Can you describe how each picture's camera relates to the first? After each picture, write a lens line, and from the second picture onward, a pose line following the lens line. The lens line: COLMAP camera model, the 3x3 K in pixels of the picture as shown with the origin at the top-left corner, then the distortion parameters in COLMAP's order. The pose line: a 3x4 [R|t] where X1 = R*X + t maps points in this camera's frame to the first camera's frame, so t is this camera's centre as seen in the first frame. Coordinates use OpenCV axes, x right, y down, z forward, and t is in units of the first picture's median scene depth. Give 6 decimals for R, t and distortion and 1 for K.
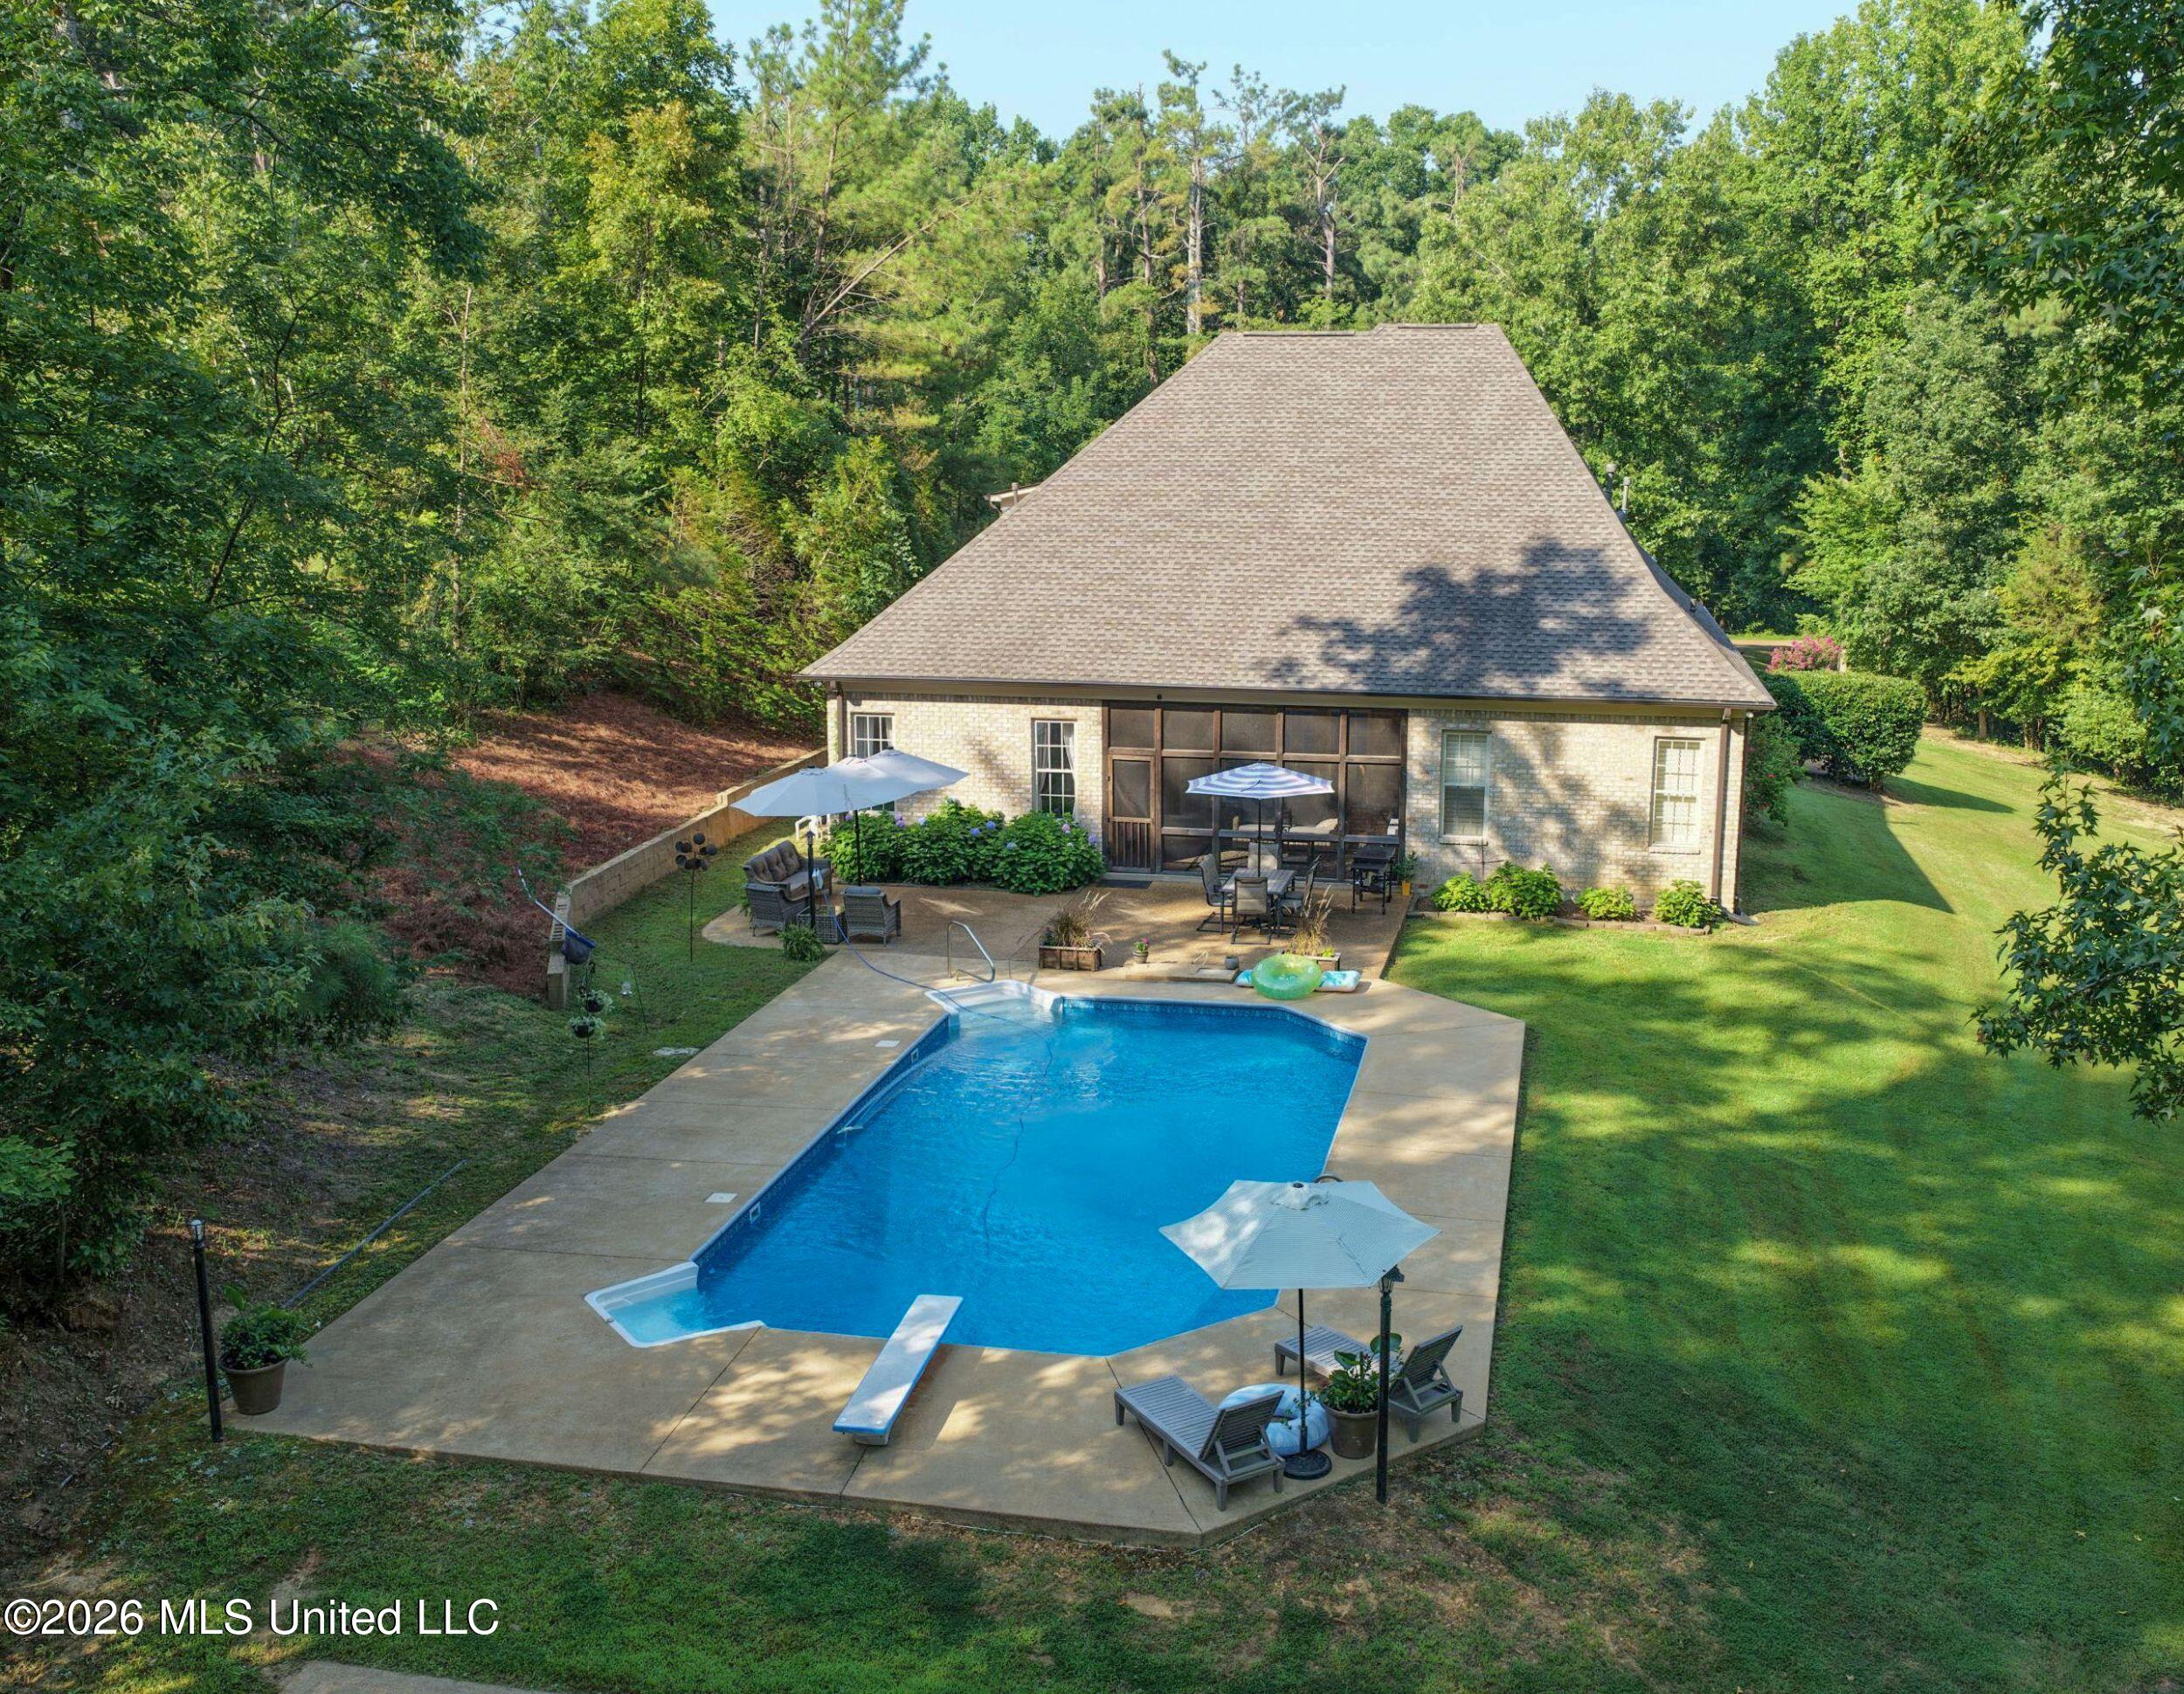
lens RADIAL K [[2077.3, 0, 1110.2], [0, 2077.3, 851.6], [0, 0, 1]] dist [0.001821, 0.000000]
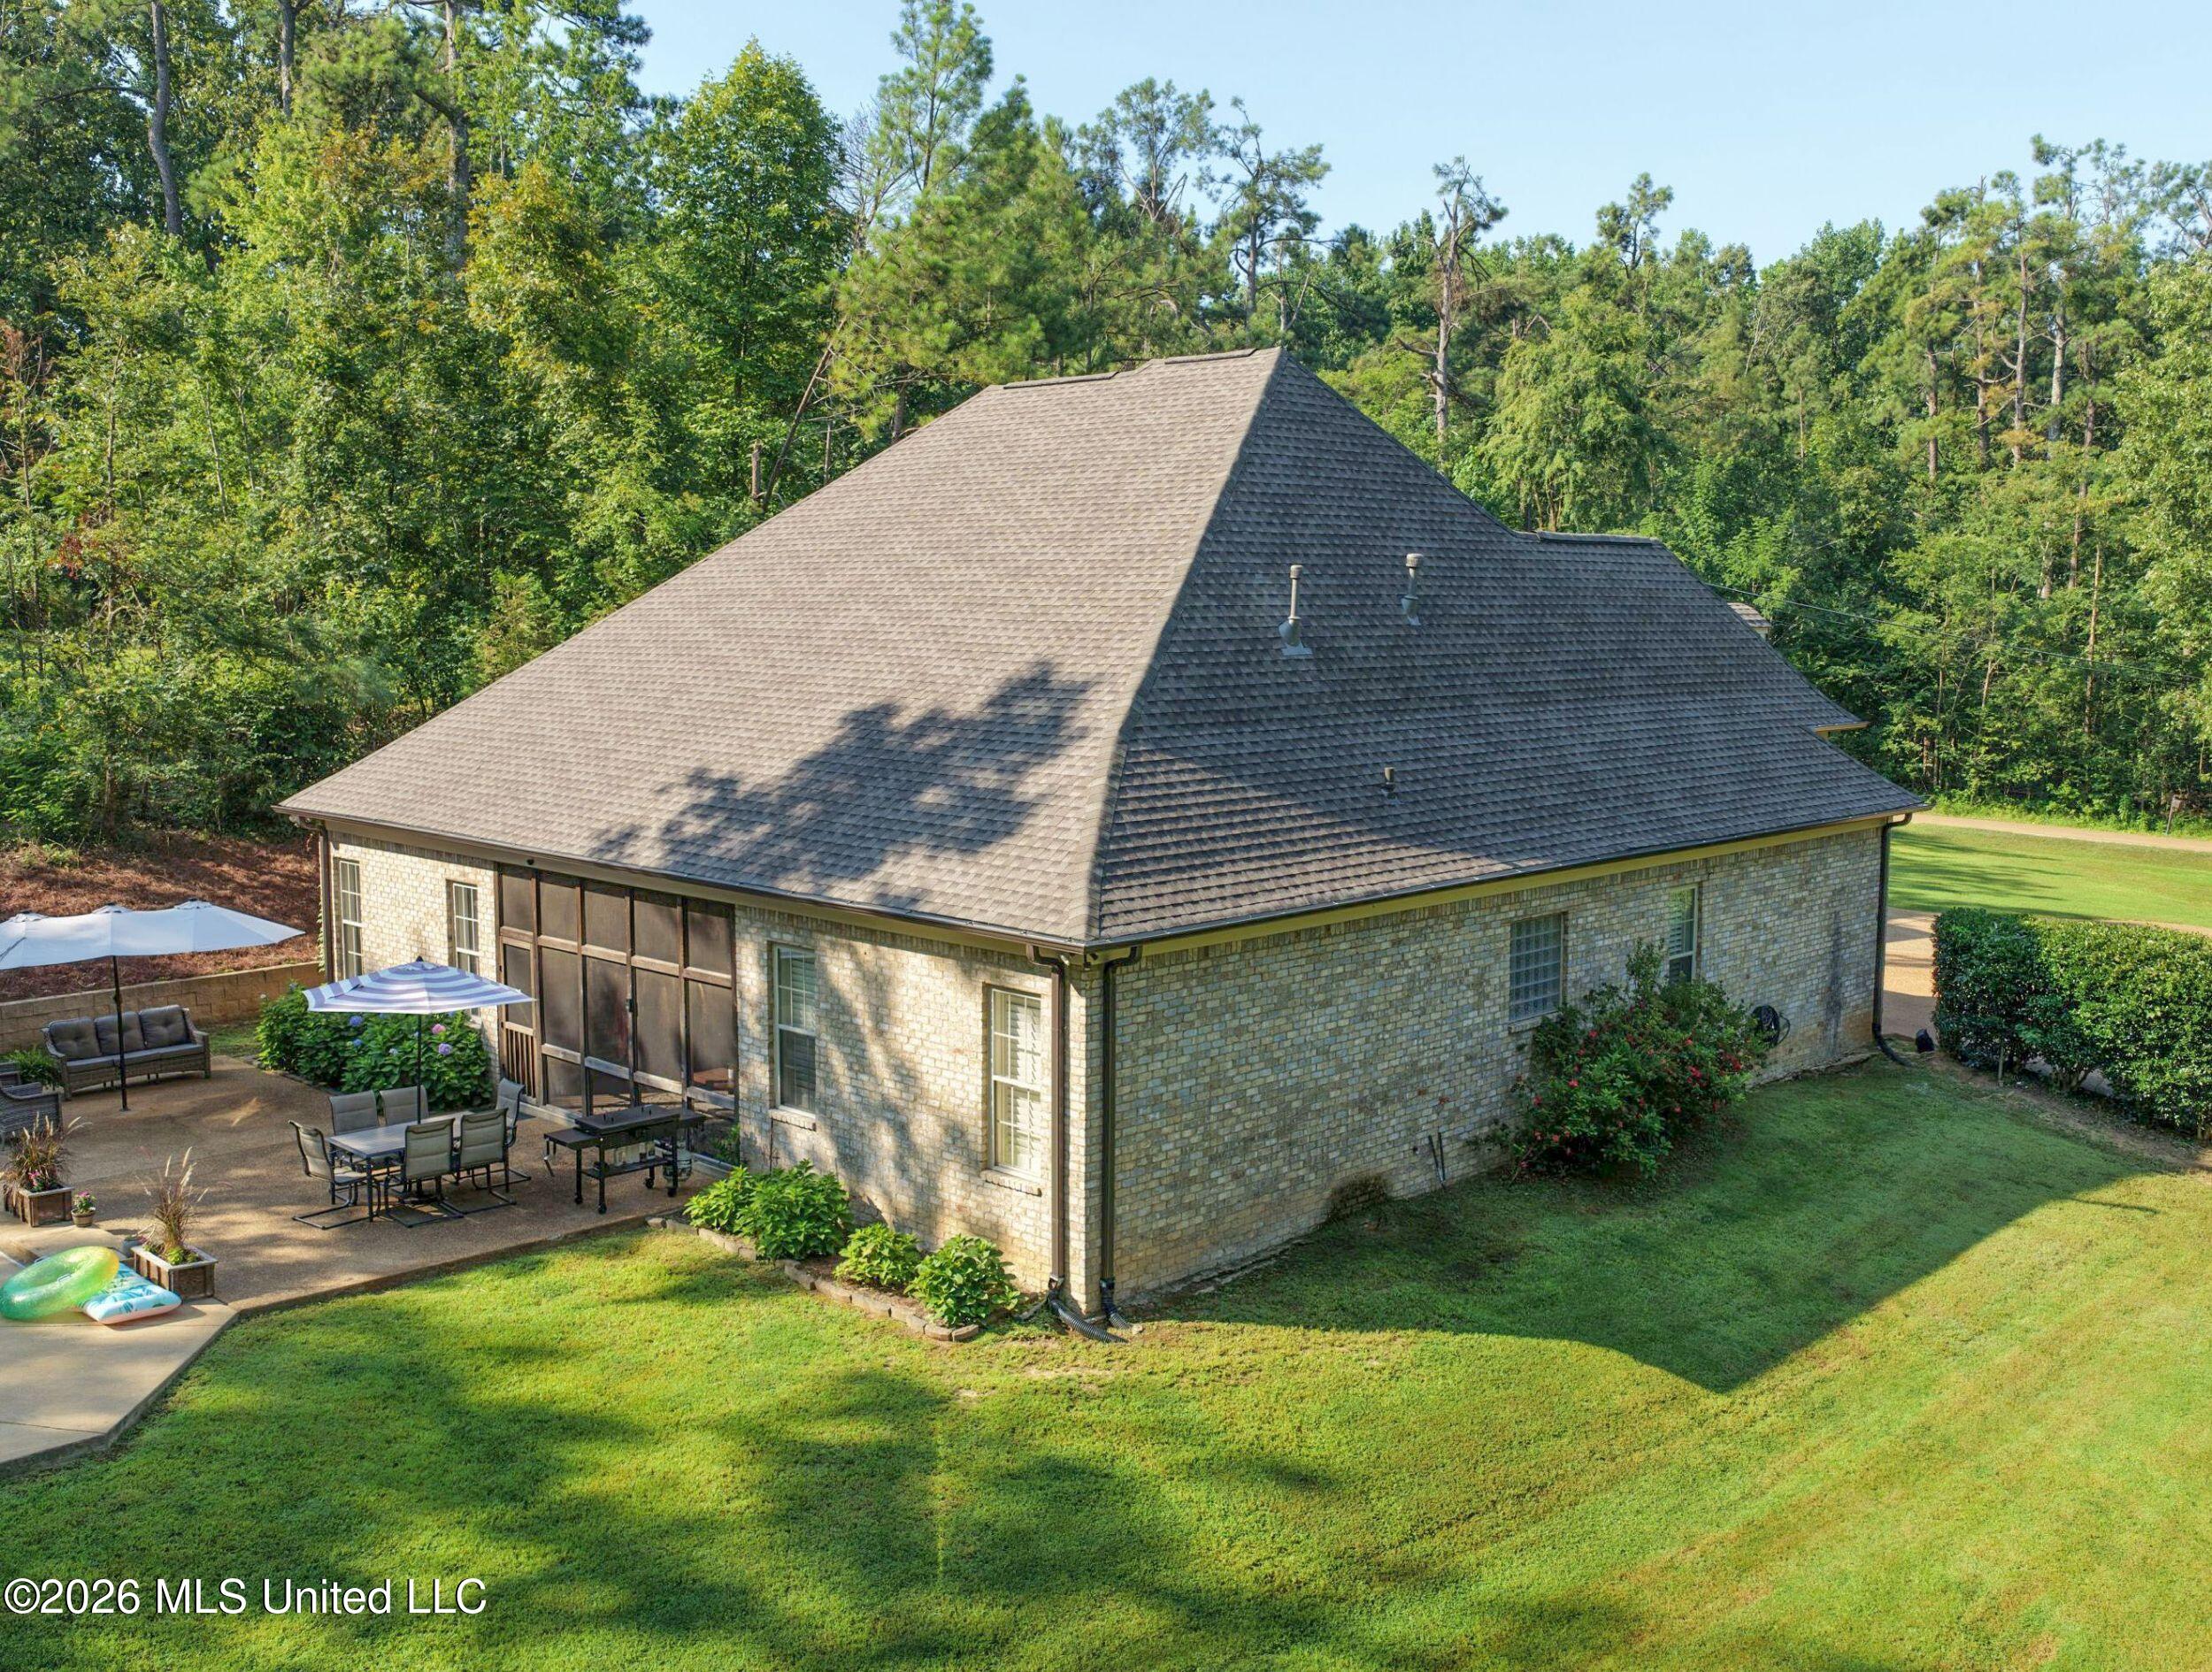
lens RADIAL K [[2089.5, 0, 1064.0], [0, 2089.5, 783.7], [0, 0, 1]] dist [0.006841, 0.000000]
pose [[0.843446, 0.047210, -0.535135, 0.460553], [-0.111217, 0.989895, -0.087965, -0.047068], [0.525575, 0.133710, 0.840174, 0.392910]]
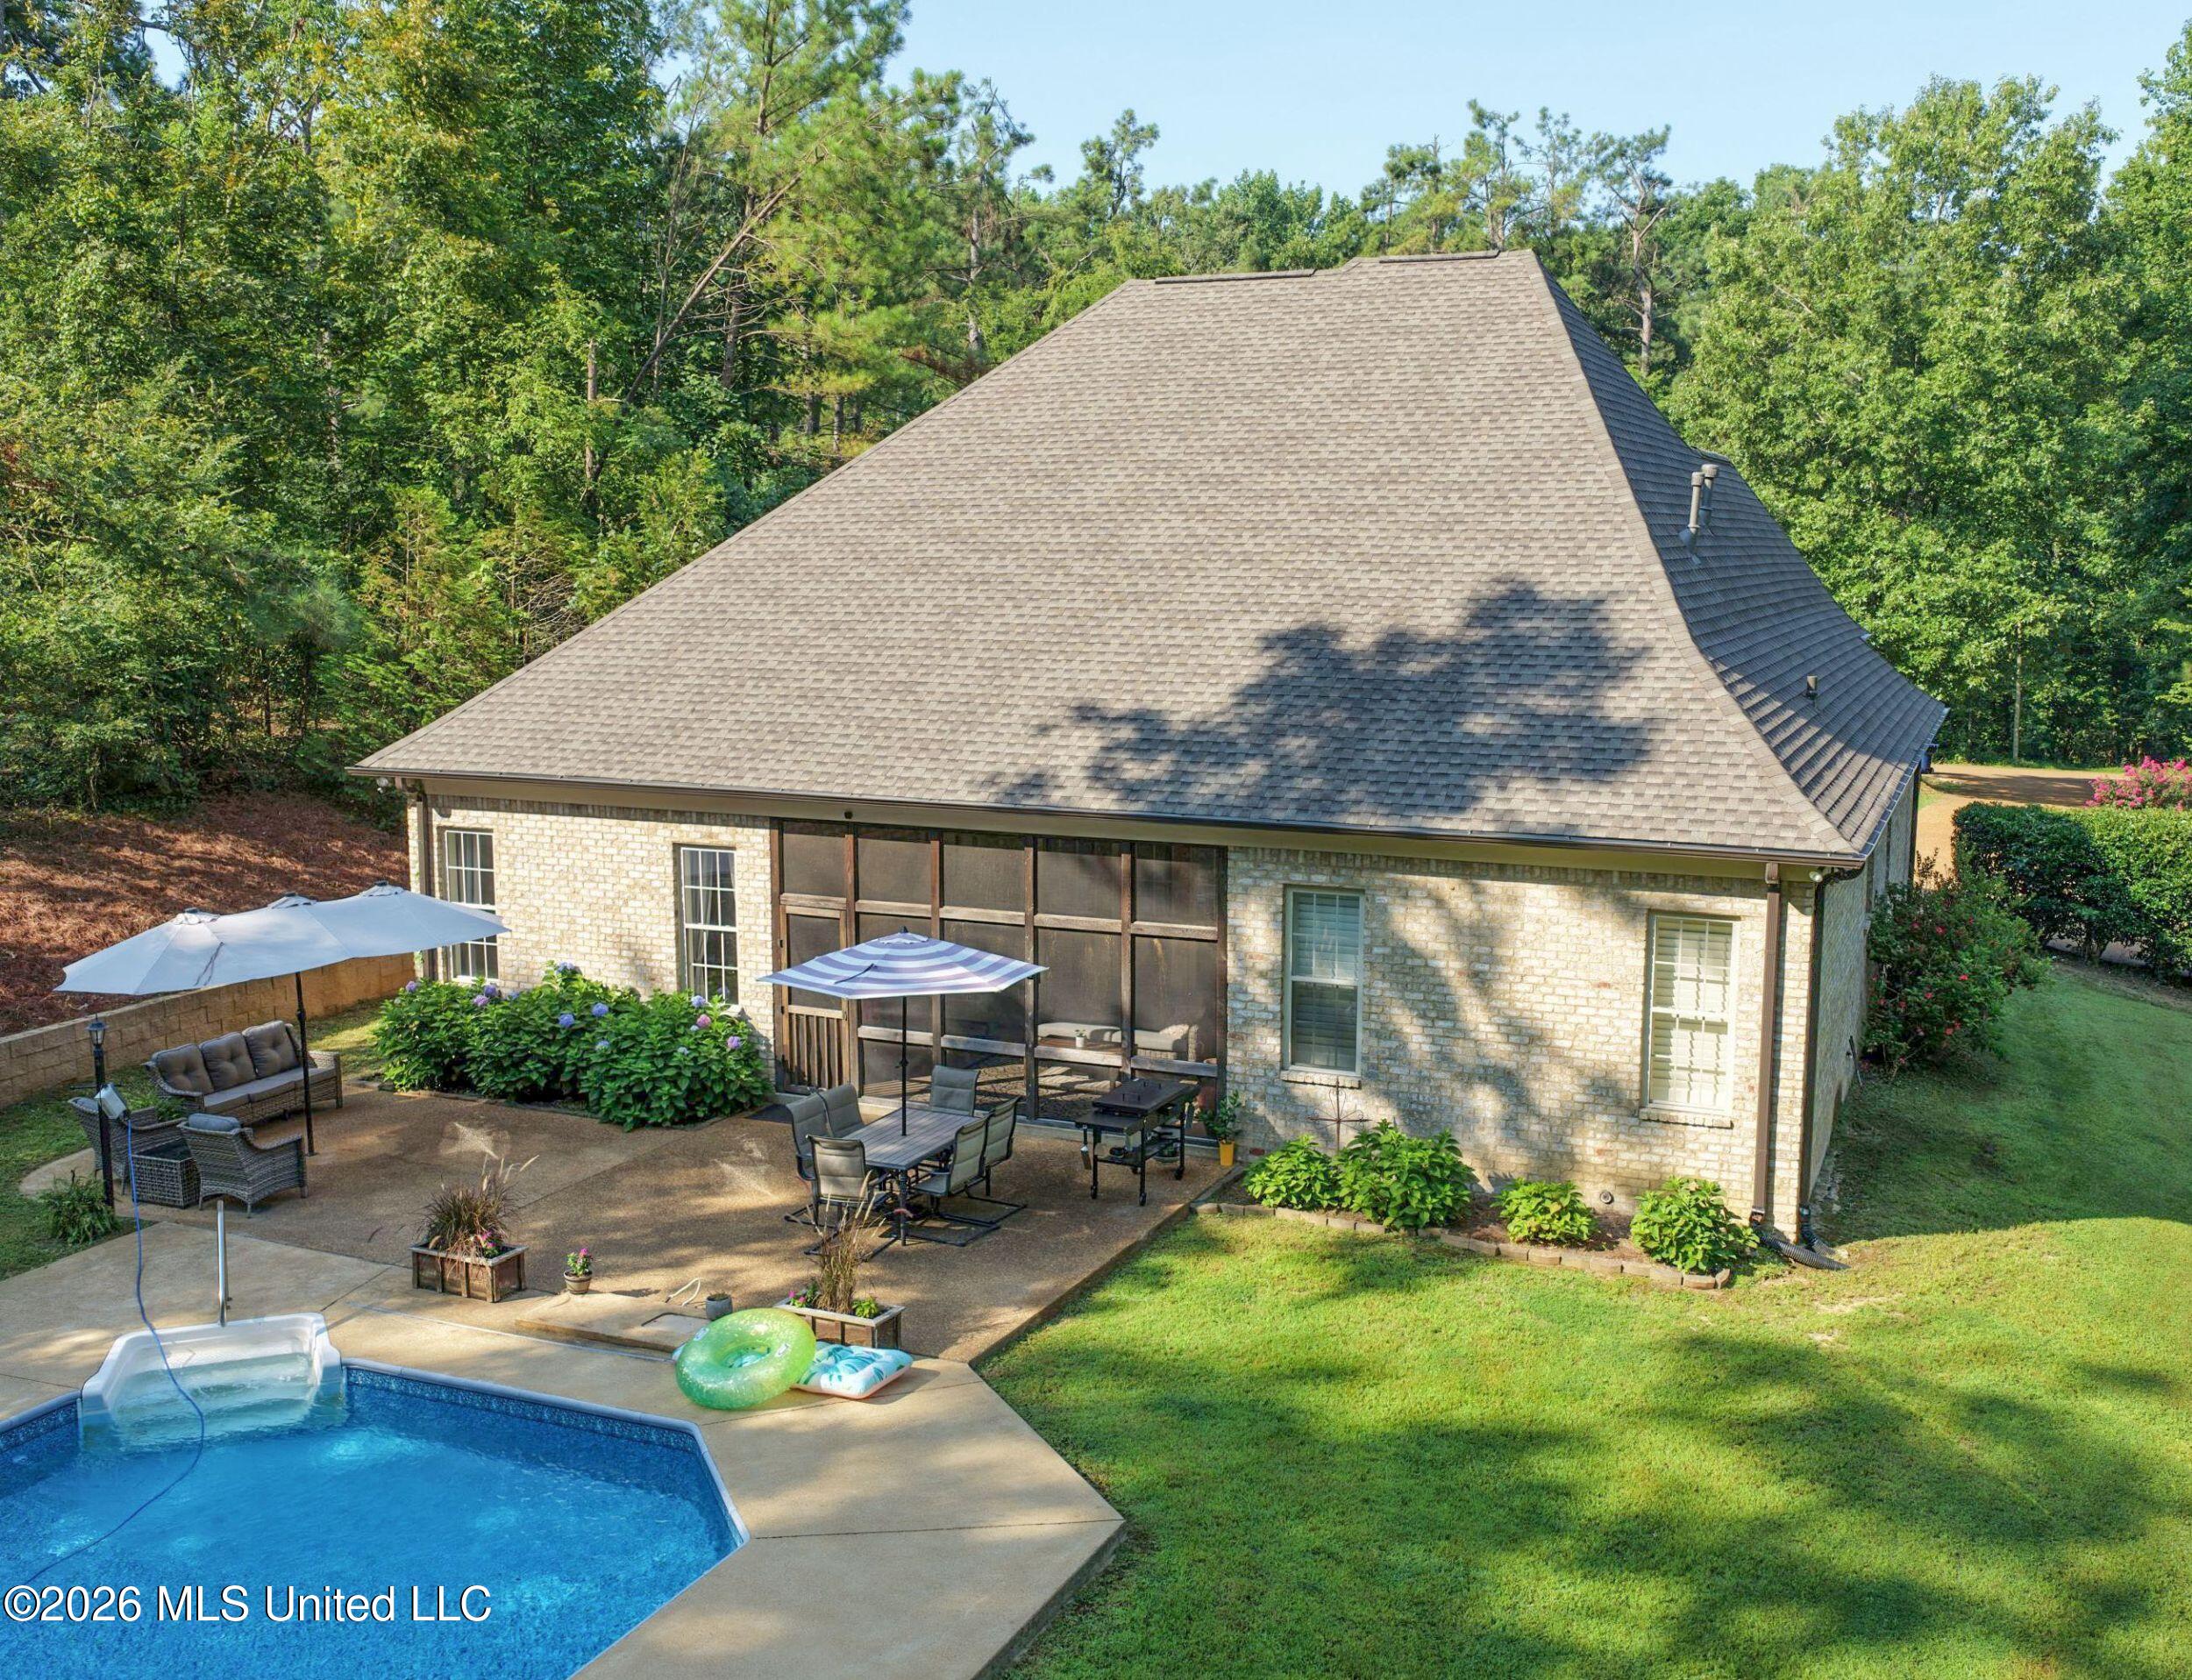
lens RADIAL K [[2084.9, 0, 1099.2], [0, 2084.9, 856.5], [0, 0, 1]] dist [0.001821, 0.000000]
pose [[0.978633, 0.030734, -0.203303, 0.180470], [-0.042400, 0.997679, -0.053277, -0.026441], [0.201194, 0.060759, 0.977665, 0.336000]]
